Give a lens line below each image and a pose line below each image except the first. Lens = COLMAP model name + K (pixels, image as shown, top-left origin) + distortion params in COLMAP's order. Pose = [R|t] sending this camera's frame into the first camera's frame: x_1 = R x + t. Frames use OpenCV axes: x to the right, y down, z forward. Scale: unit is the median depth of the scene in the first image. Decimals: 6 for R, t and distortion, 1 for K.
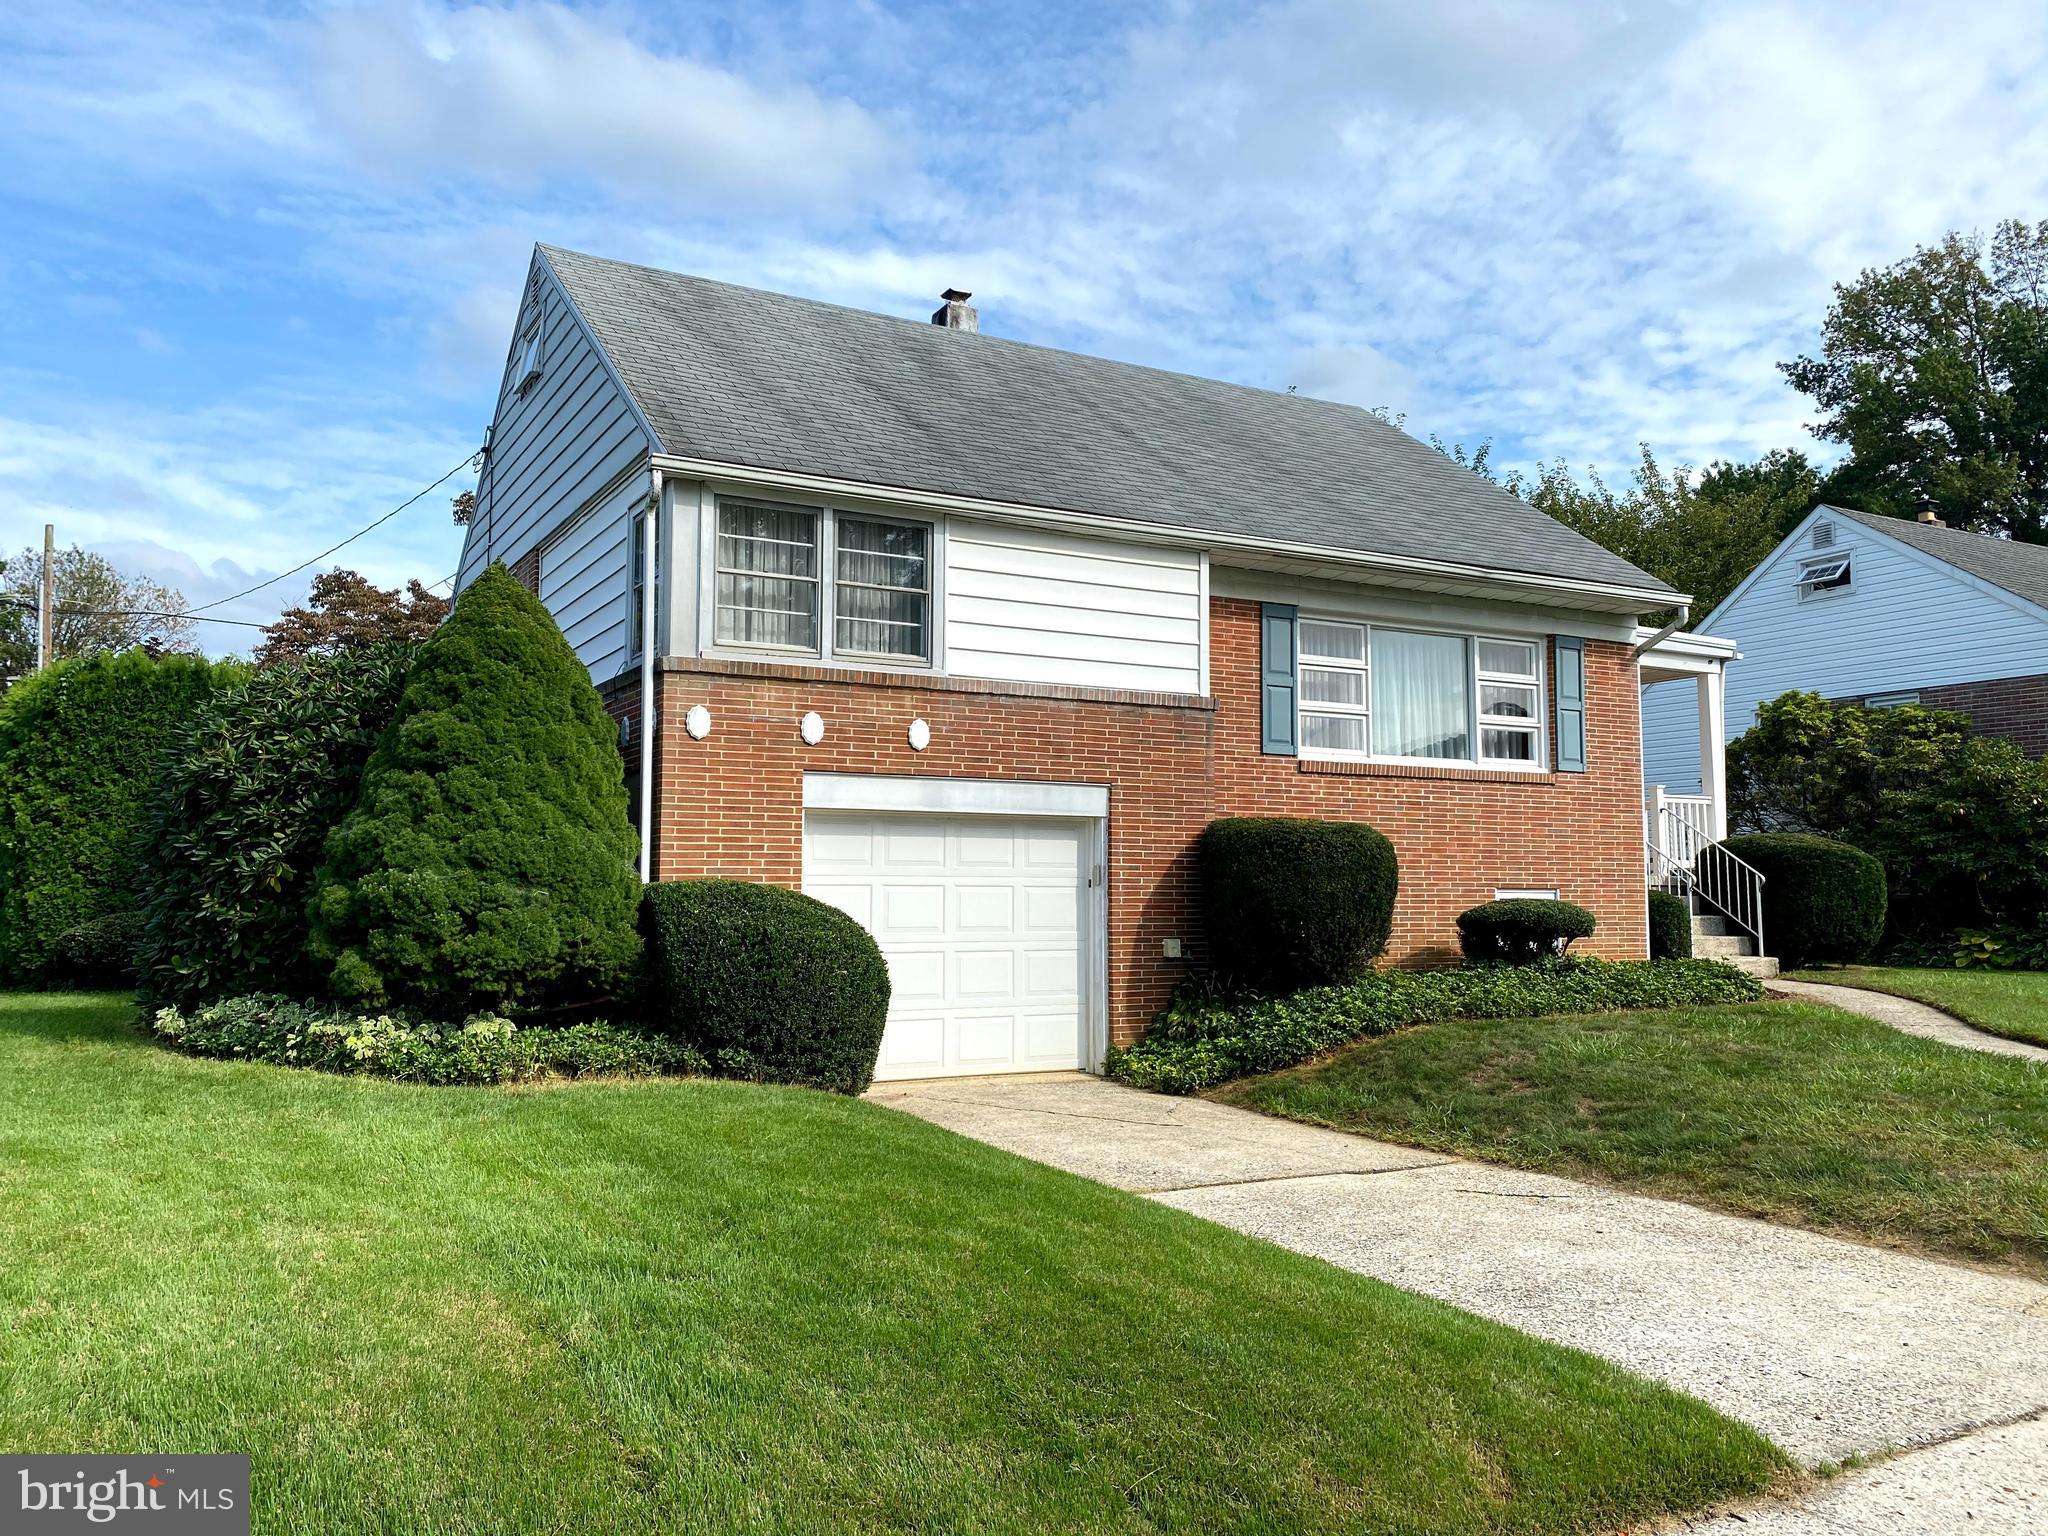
lens RADIAL K [[1519.1, 0, 1005.0], [0, 1519.1, 749.0], [0, 0, 1]] dist [0.058407, -0.062435]
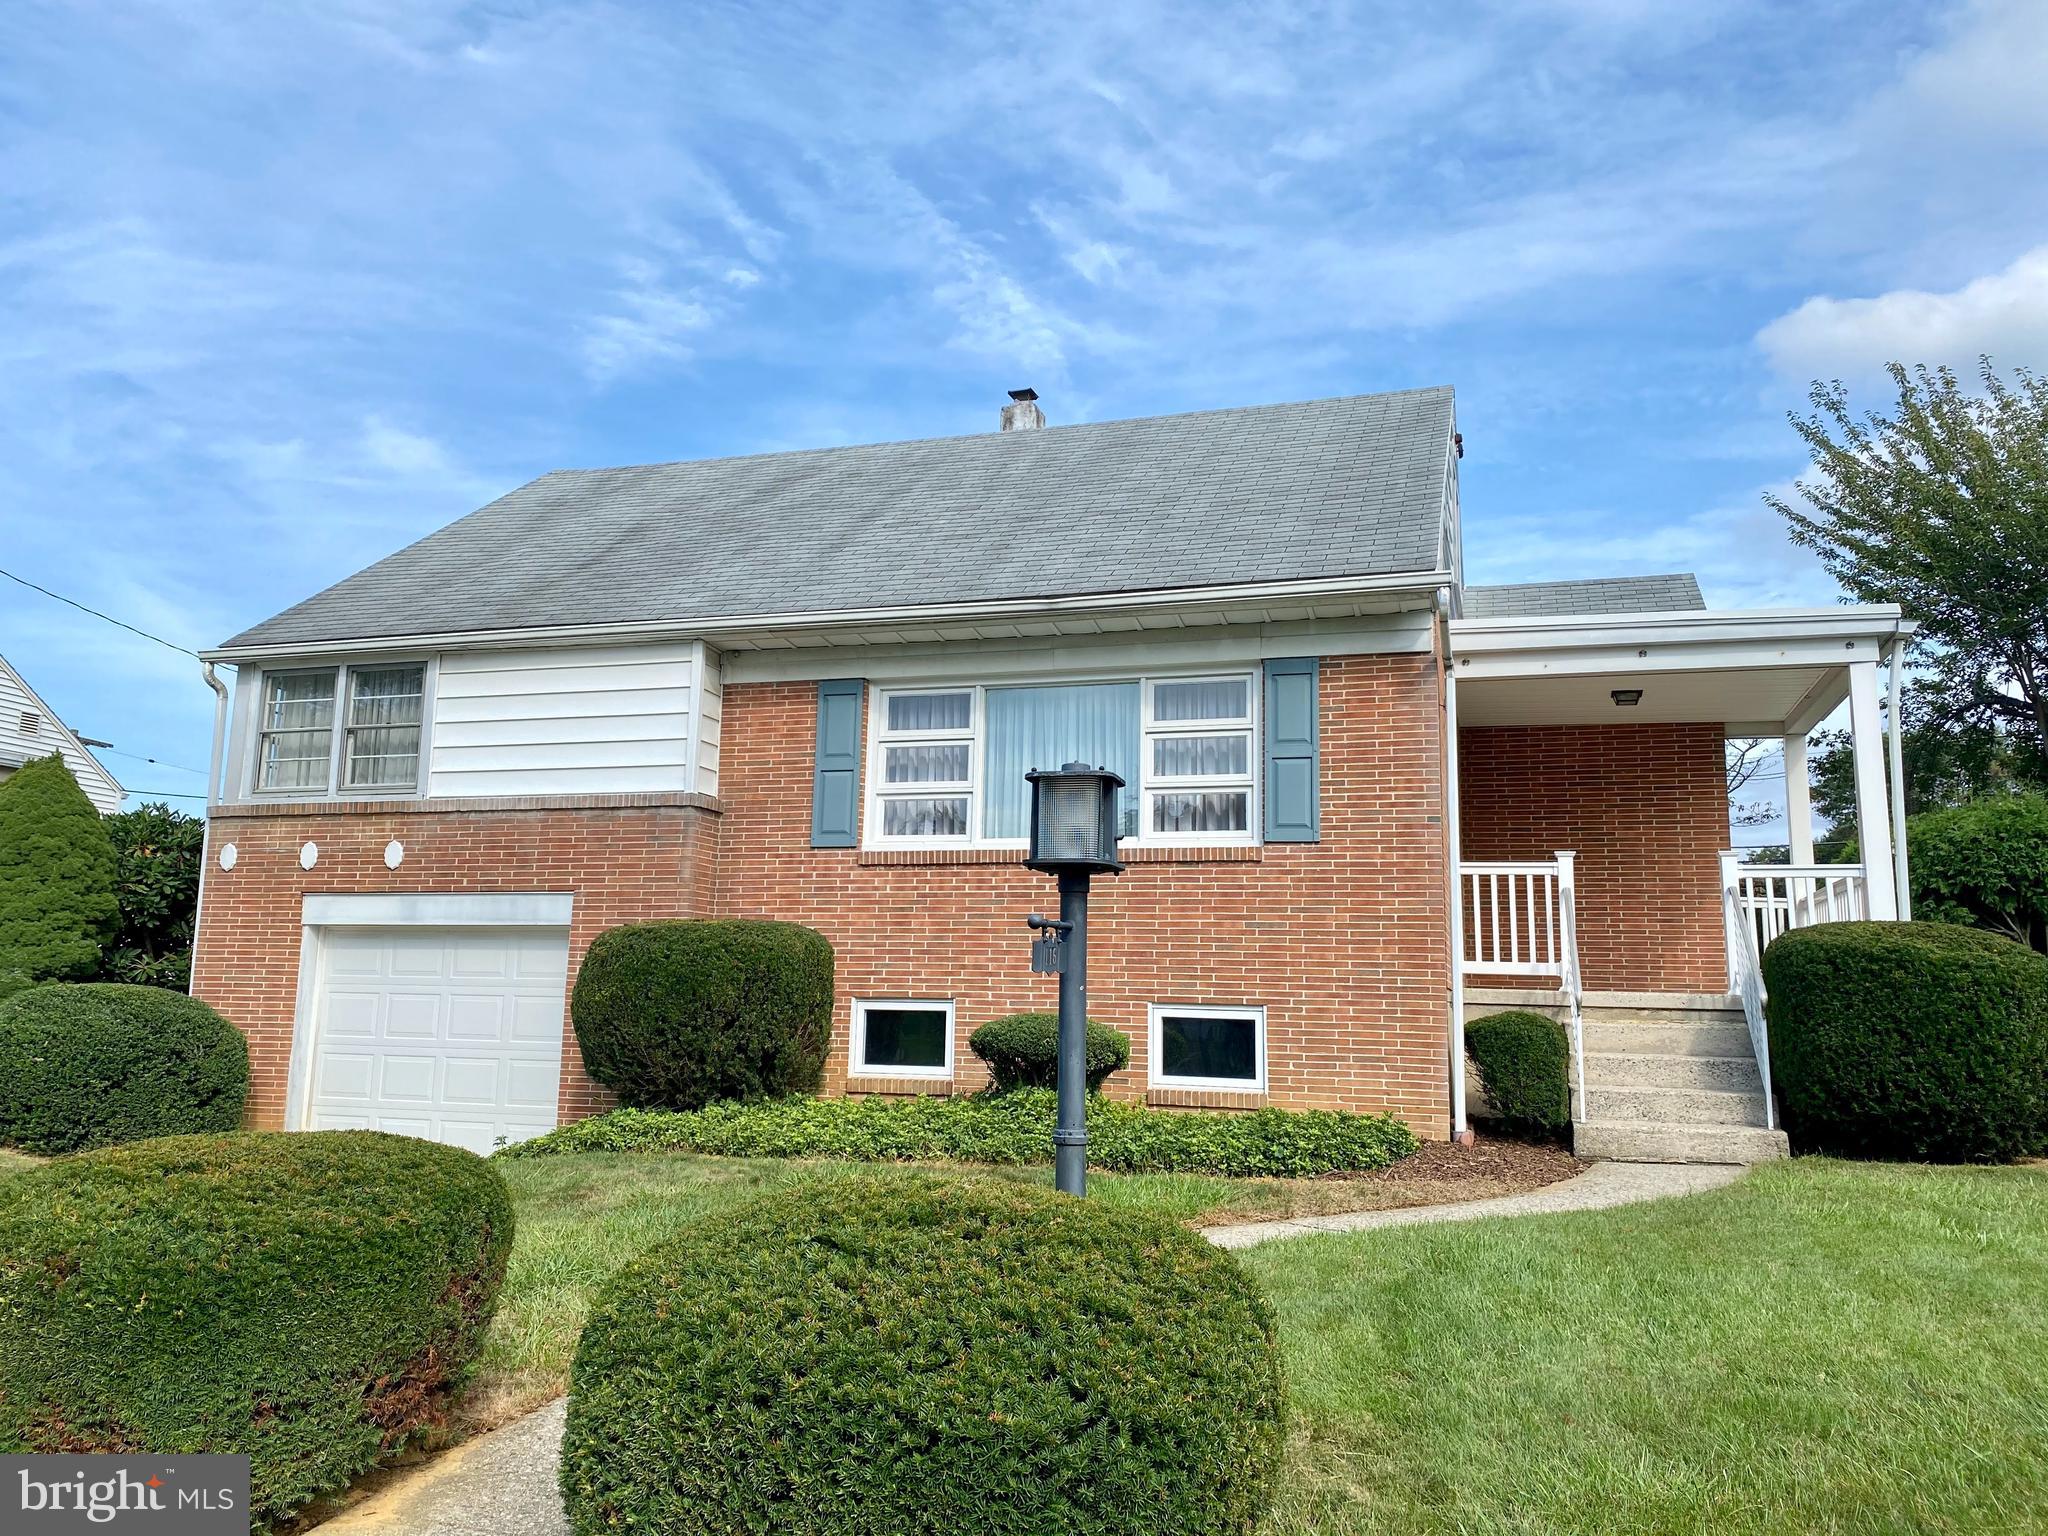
lens RADIAL K [[1519.1, 0, 1054.3], [0, 1519.1, 762.5], [0, 0, 1]] dist [0.058407, -0.062435]
pose [[0.707555, -0.104355, -0.698910, 0.965193], [0.048909, 0.993896, -0.098885, 0.051949], [0.704964, 0.035784, 0.708340, 0.497497]]
